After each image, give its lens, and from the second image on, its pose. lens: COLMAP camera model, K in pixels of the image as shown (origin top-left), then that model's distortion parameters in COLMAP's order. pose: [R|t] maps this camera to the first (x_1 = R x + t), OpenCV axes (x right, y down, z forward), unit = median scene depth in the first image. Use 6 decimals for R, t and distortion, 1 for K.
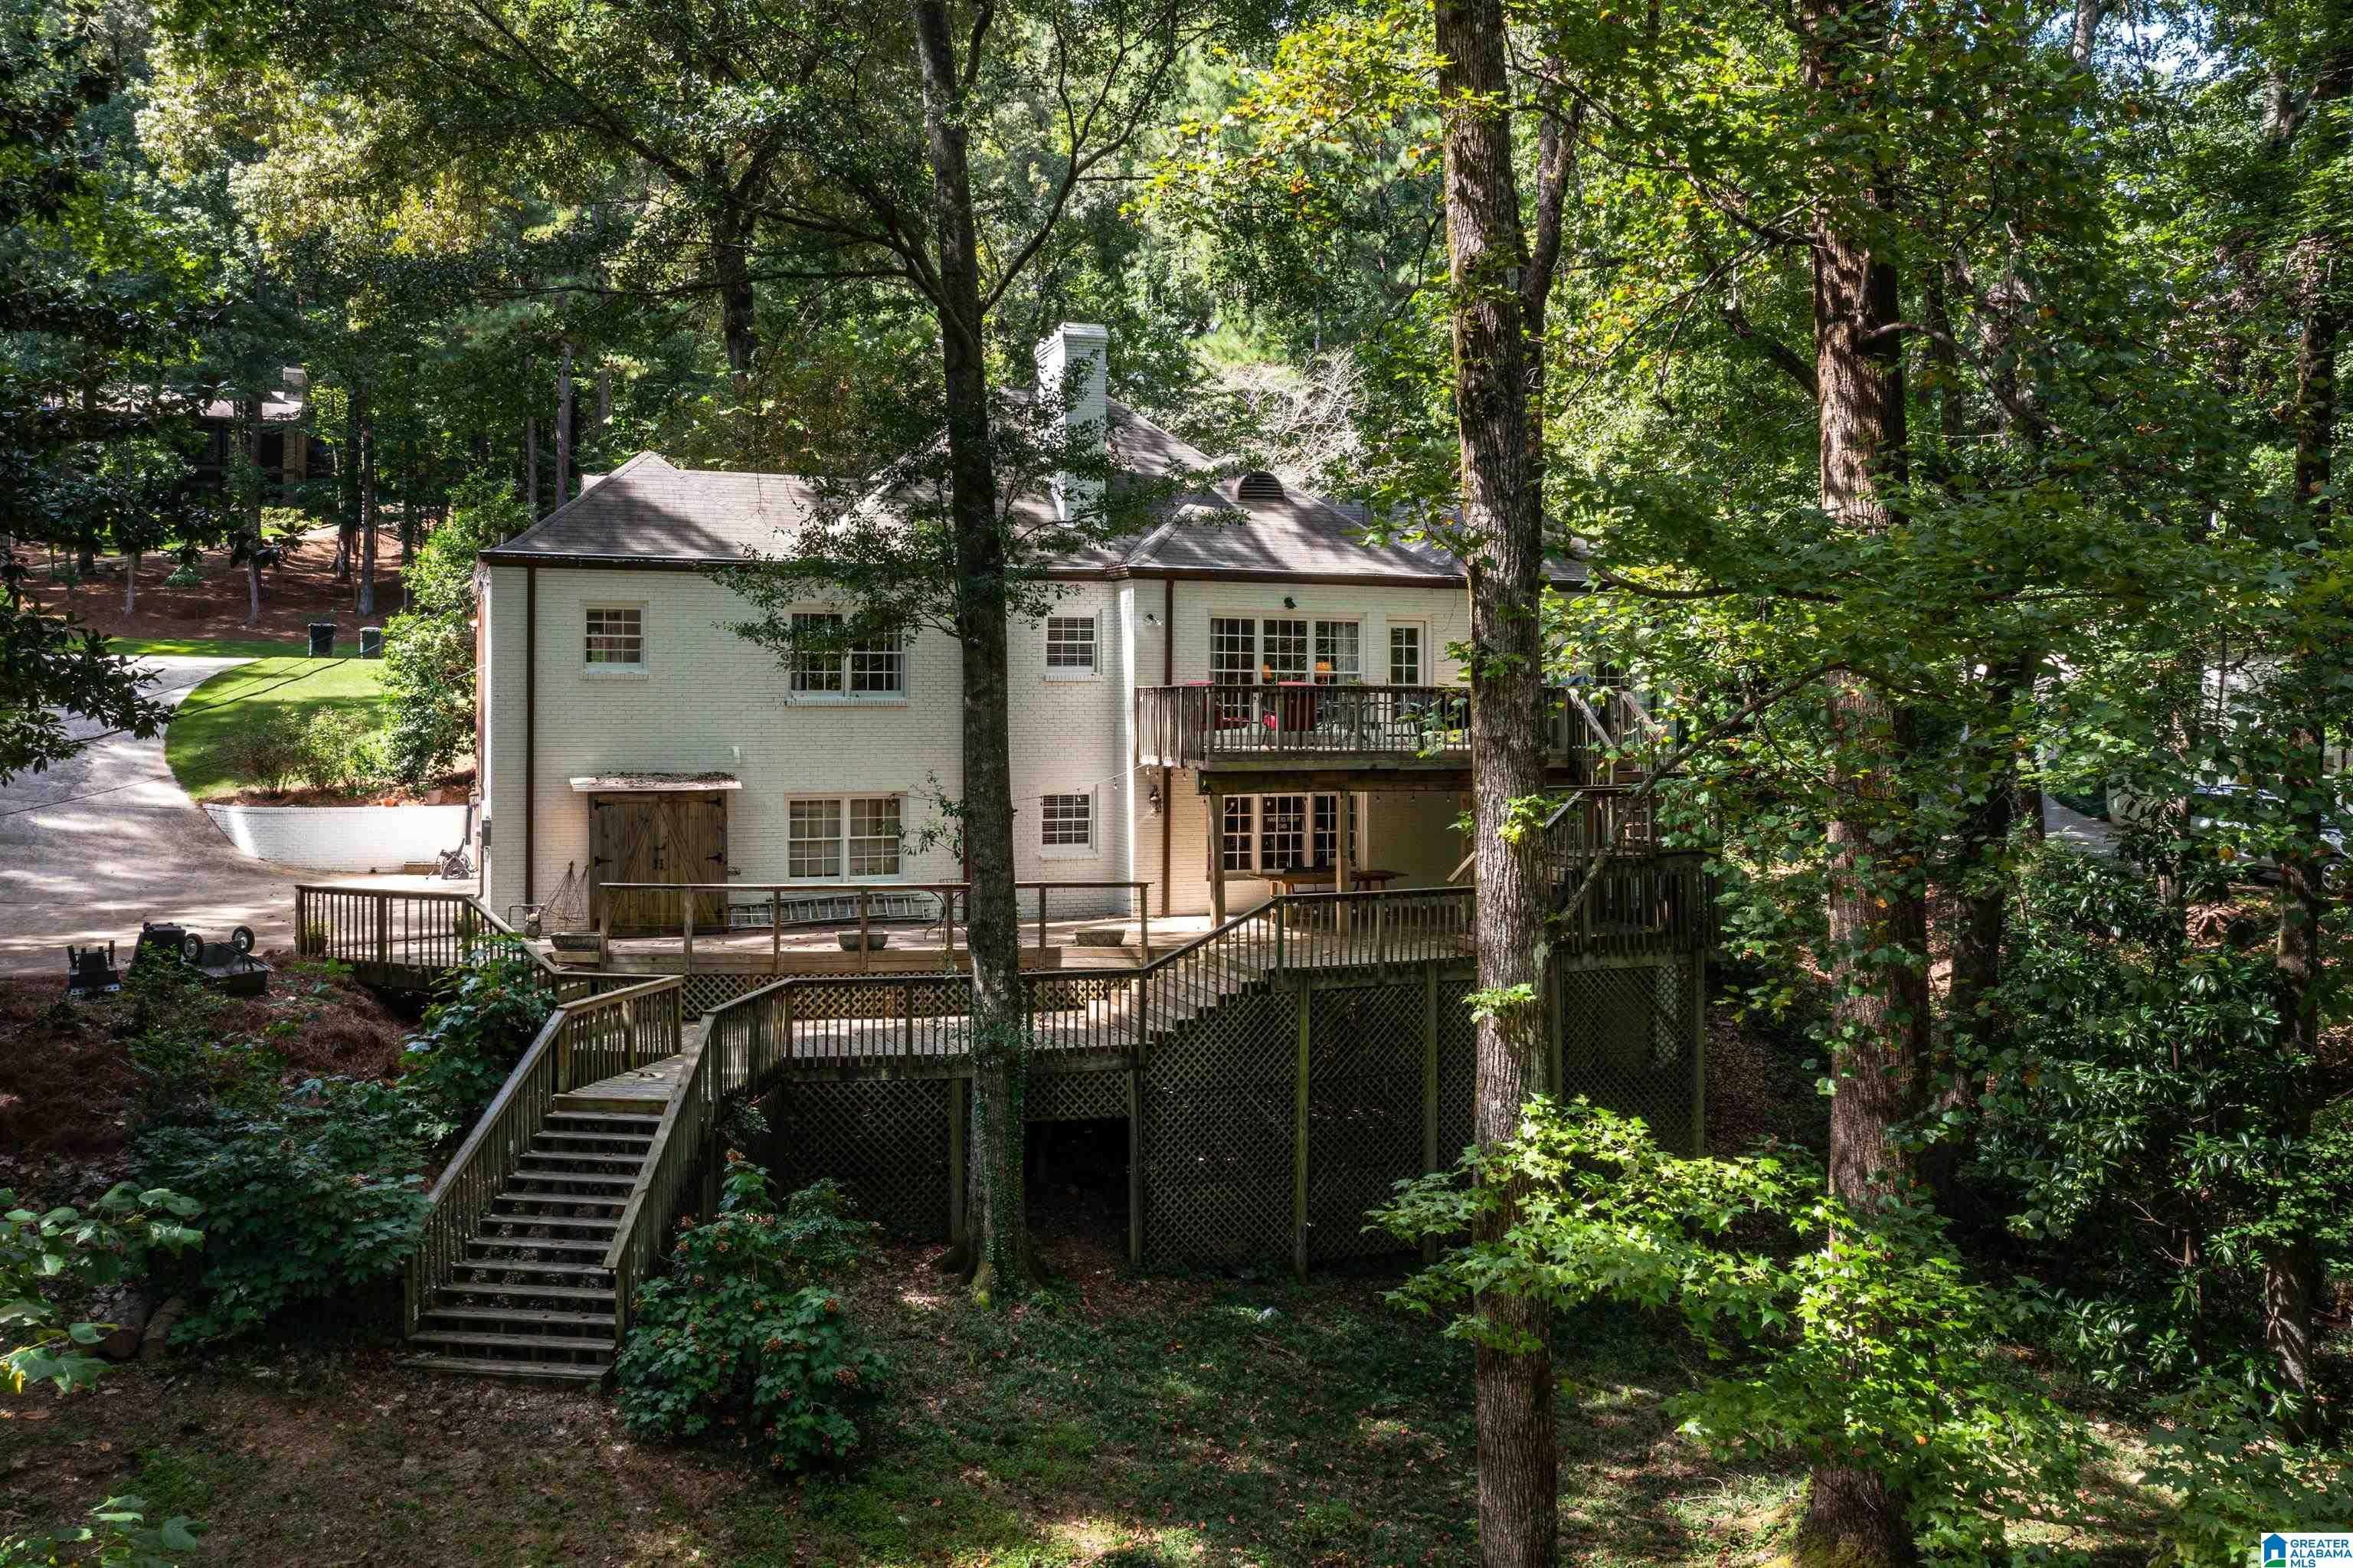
lens RADIAL K [[1861.3, 0, 1177.0], [0, 1861.3, 746.9], [0, 0, 1]] dist [-0.034122, 0.000248]
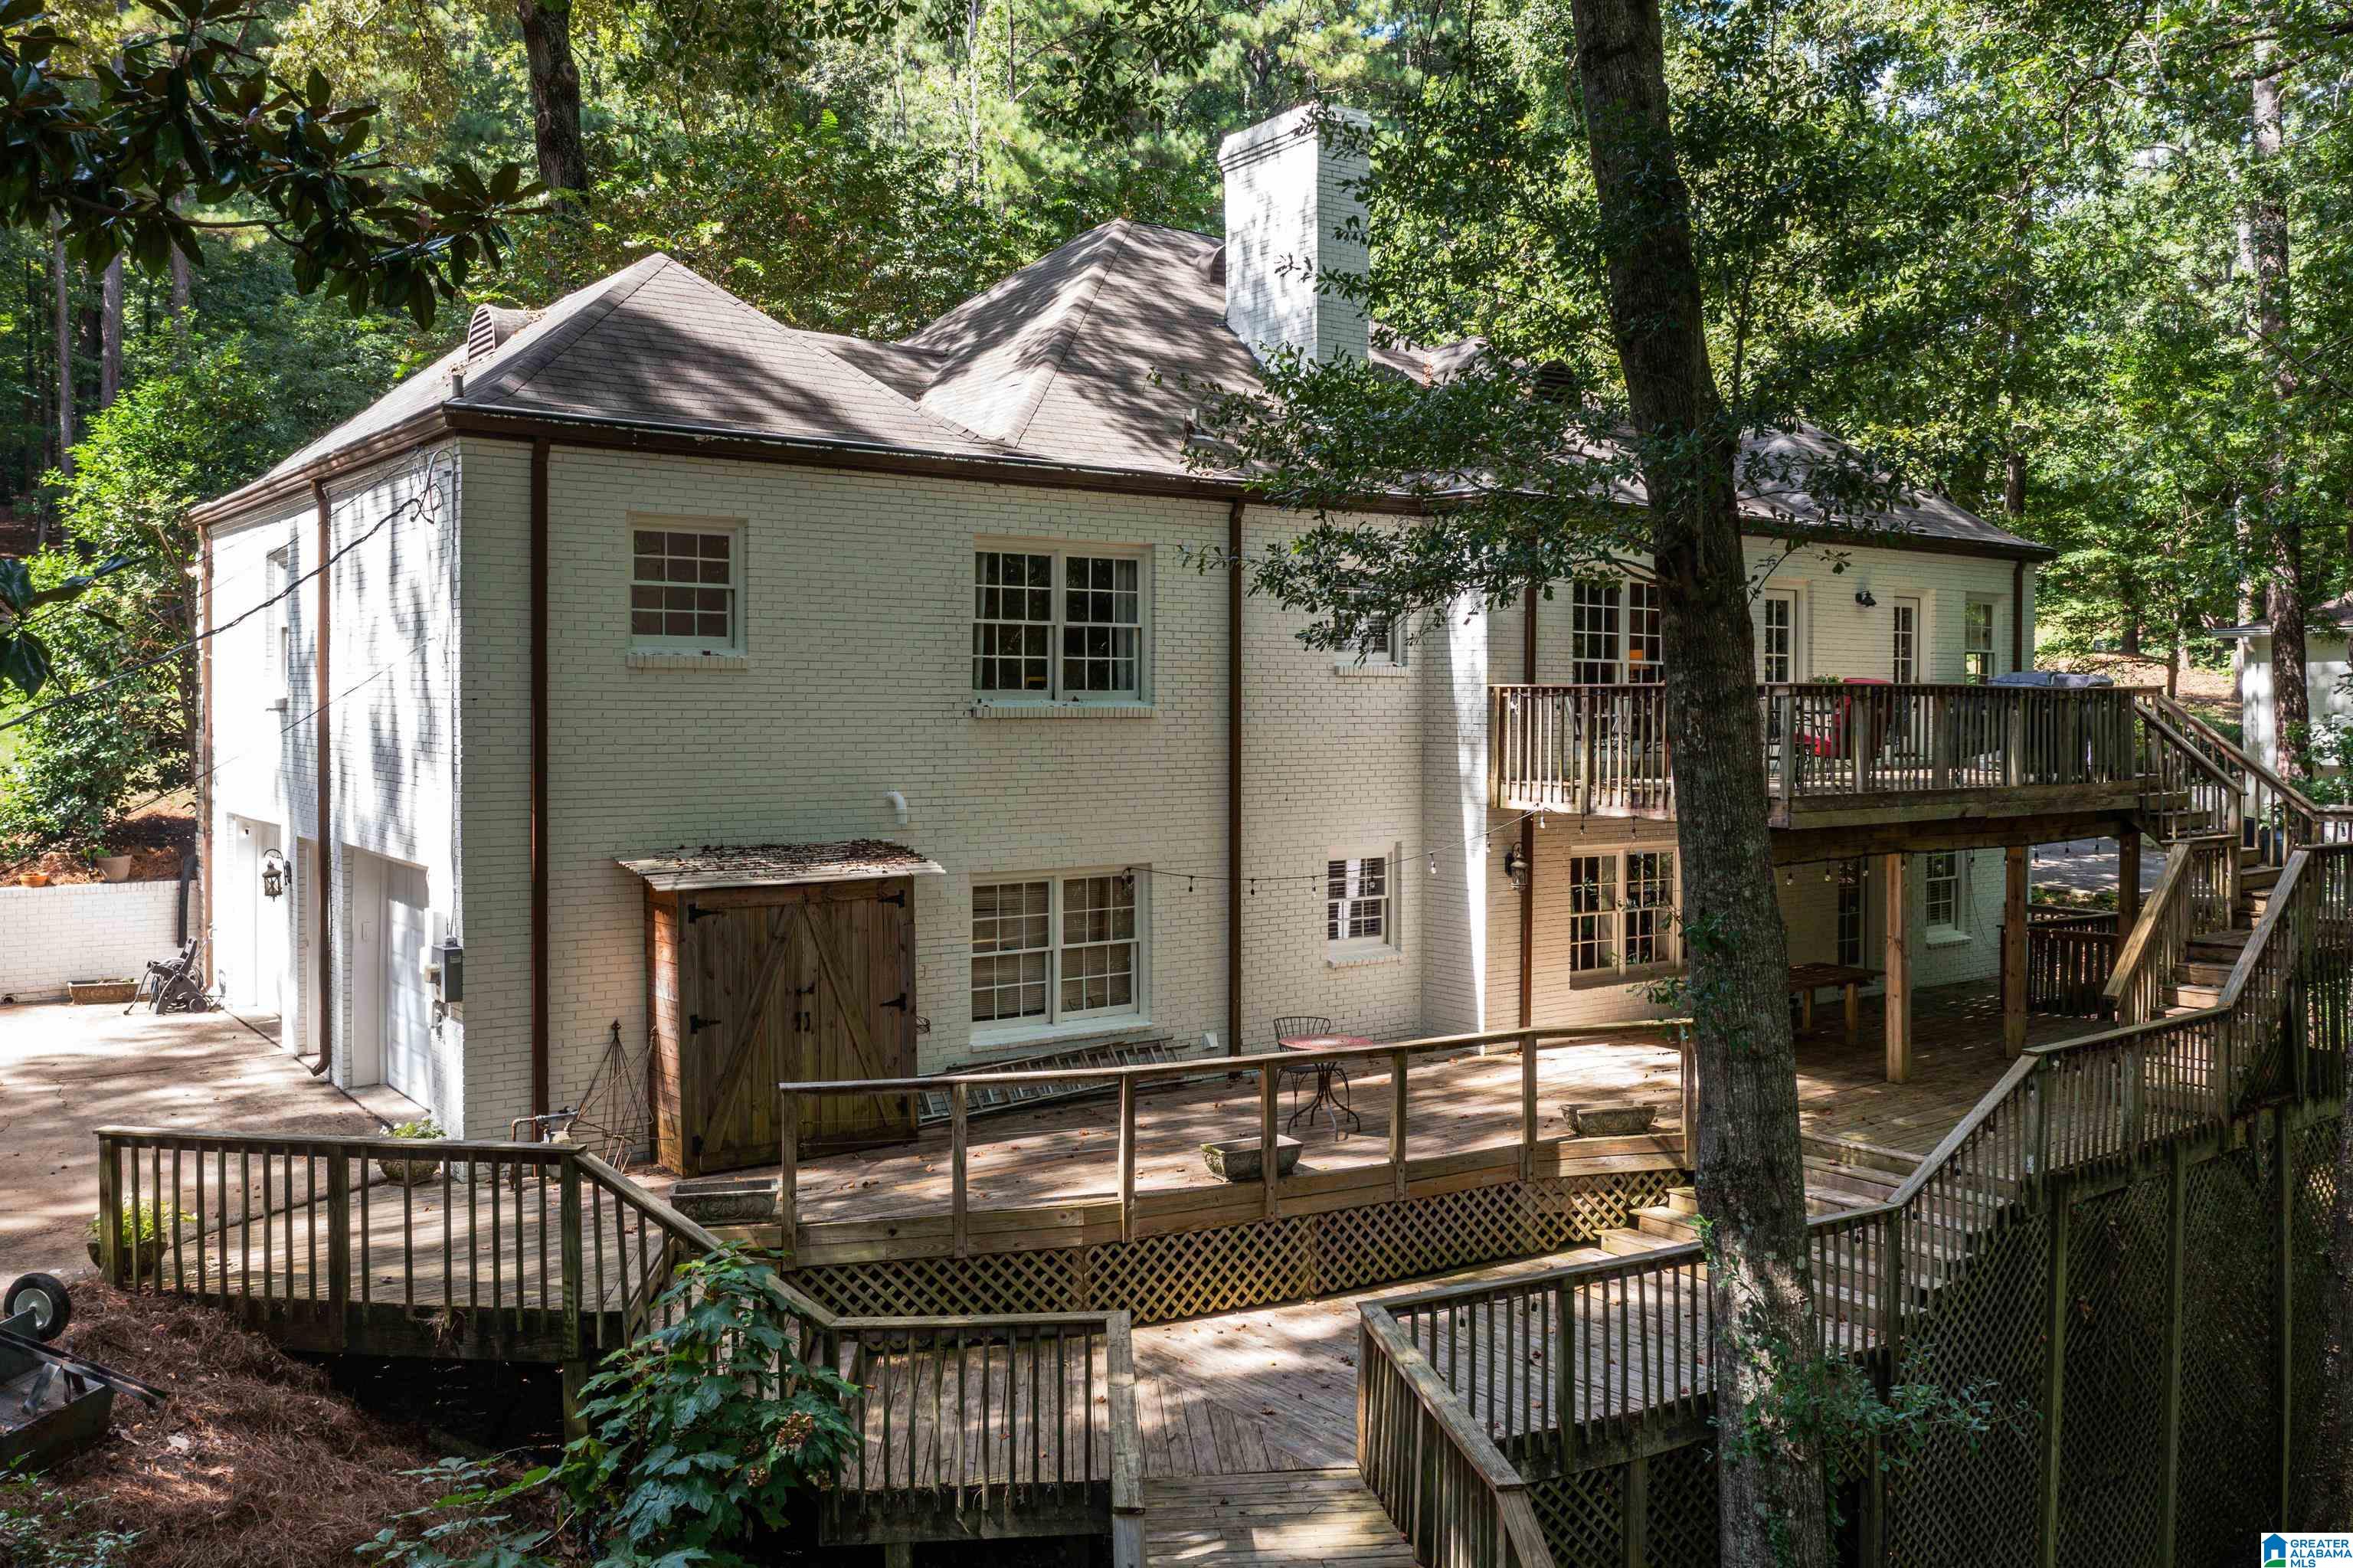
lens RADIAL K [[1861.3, 0, 1177.0], [0, 1861.3, 746.9], [0, 0, 1]] dist [-0.034122, 0.000248]
pose [[0.961194, -0.004765, 0.275833, -0.315076], [0.003777, 0.999984, 0.004114, -0.015707], [-0.275848, -0.002913, 0.961197, 0.460287]]
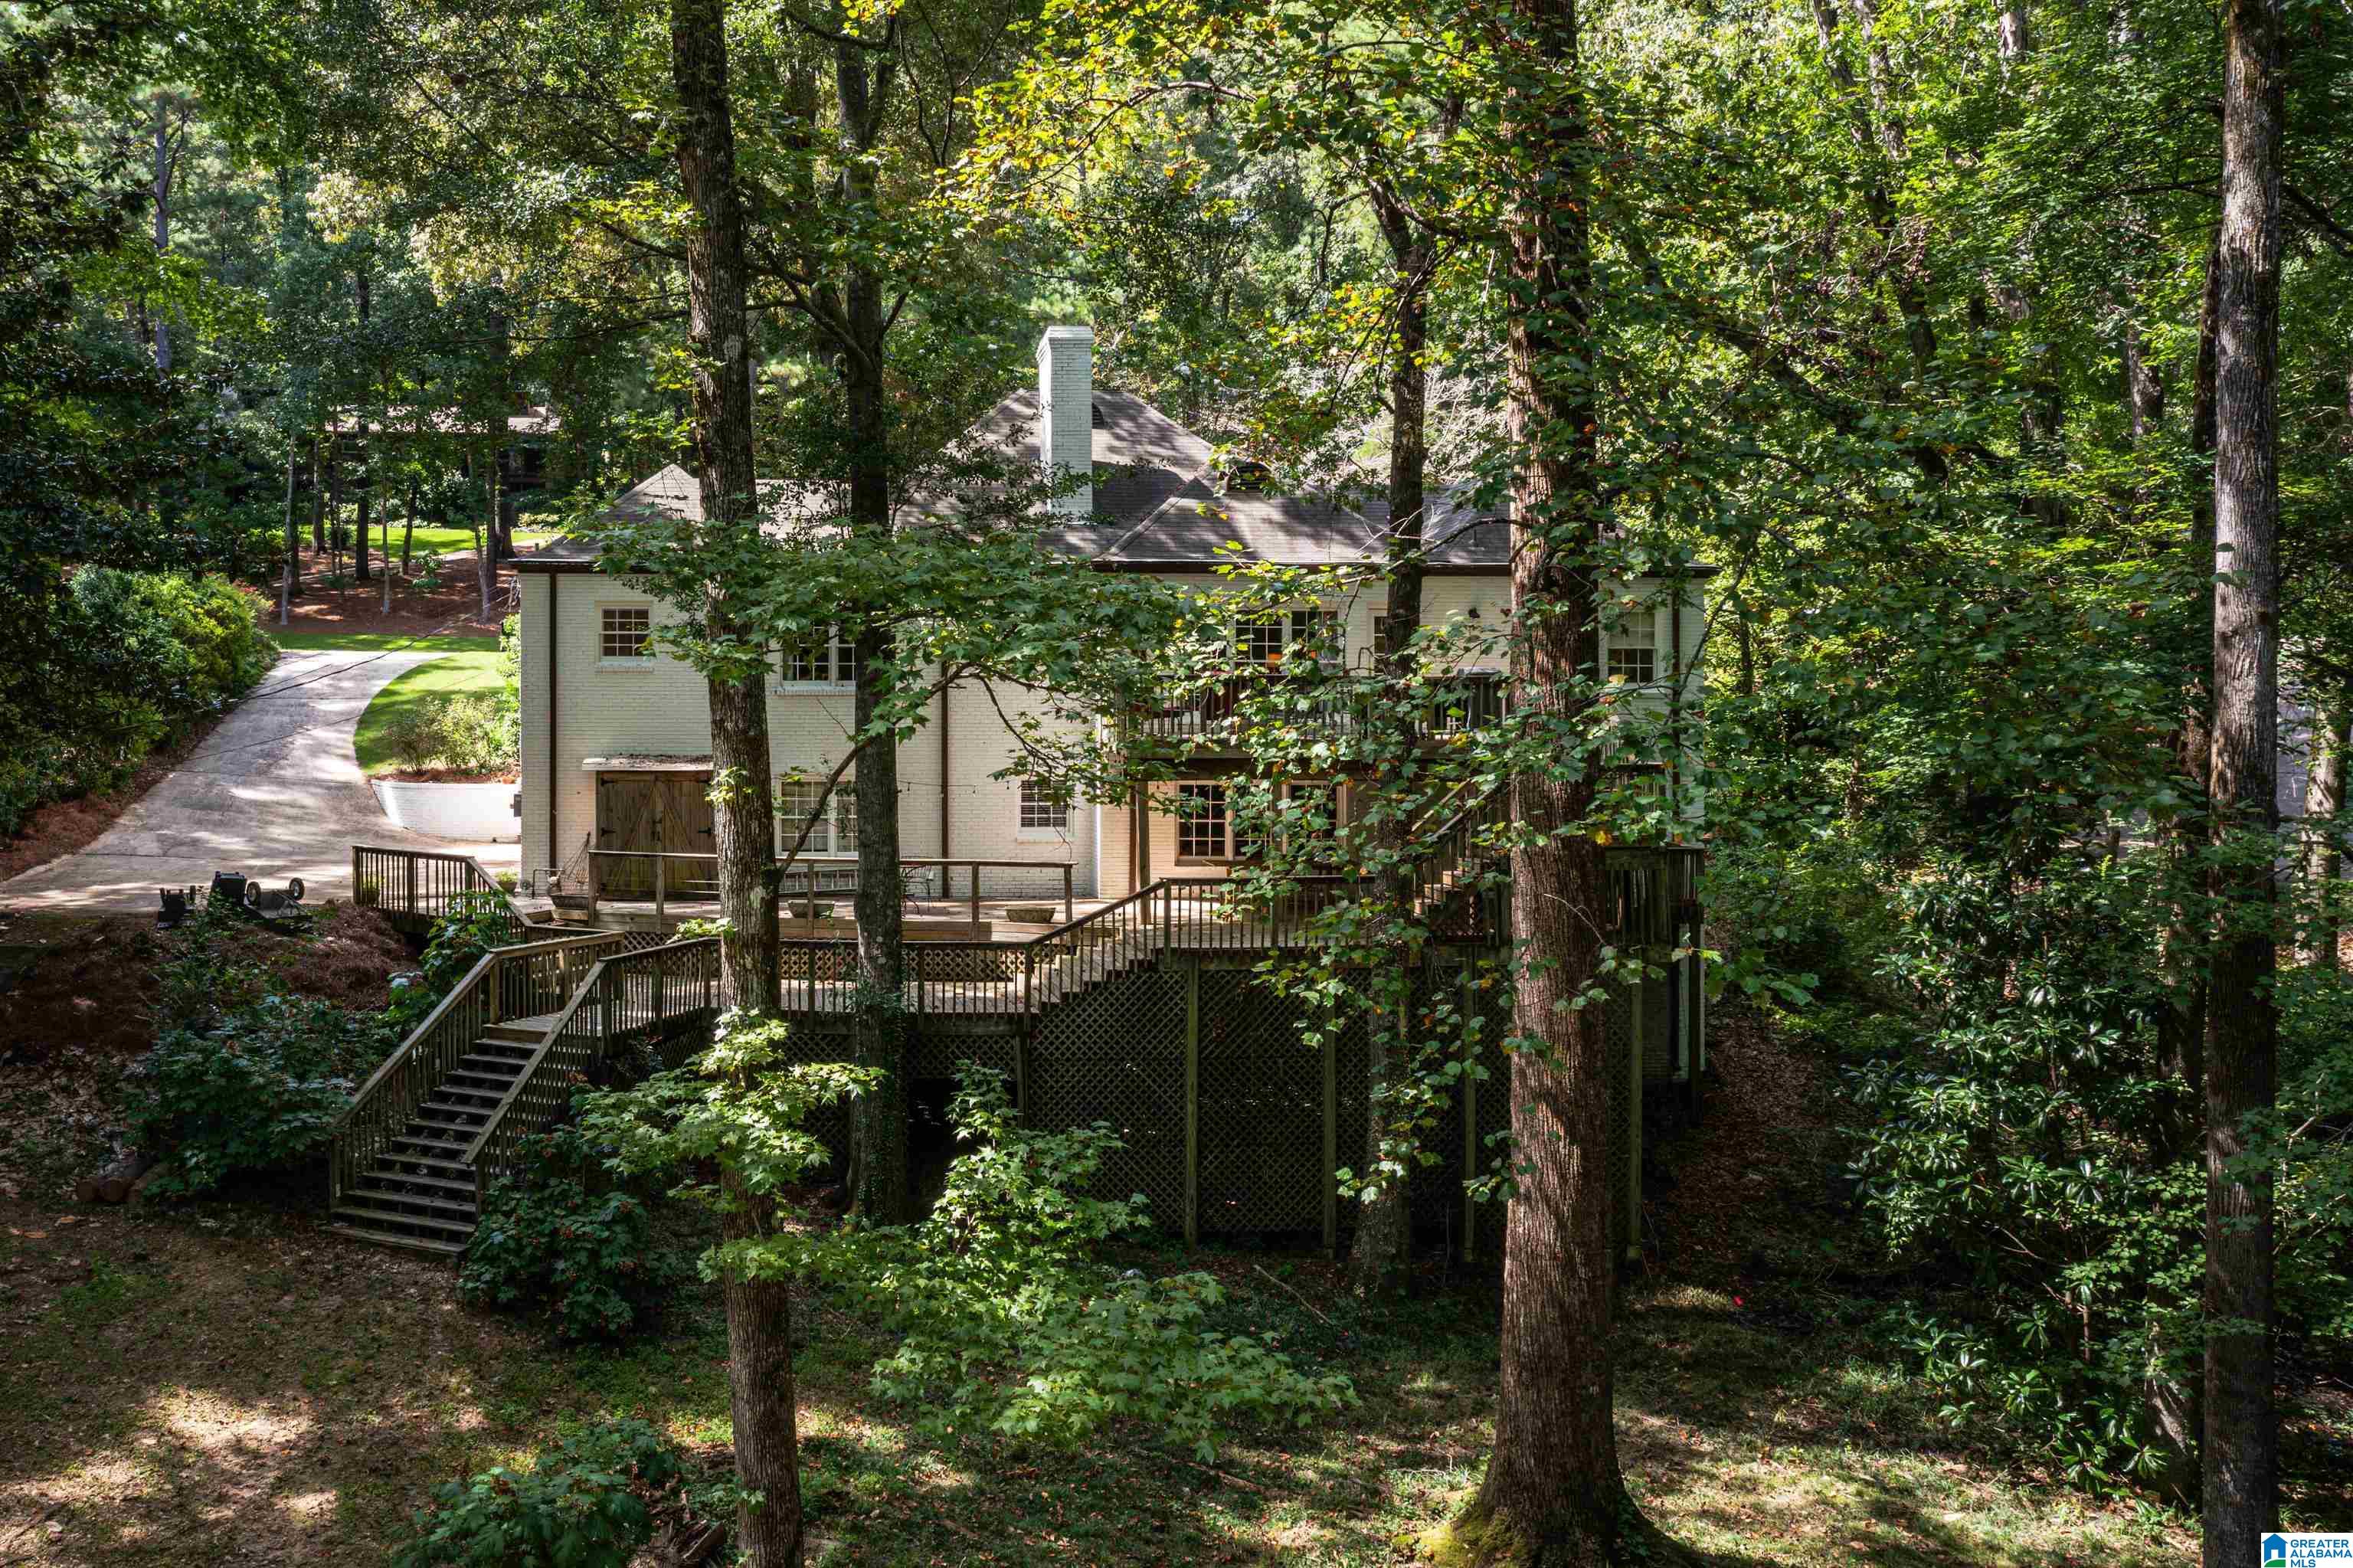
lens RADIAL K [[2091.0, 0, 1176.5], [0, 2091.0, 784.0], [0, 0, 1]] dist [-0.047747, 0.007957]
pose [[0.954087, 0.013004, -0.299247, 0.396443], [-0.006829, 0.999742, 0.021670, 0.002222], [0.299452, -0.018632, 0.953929, -0.106410]]
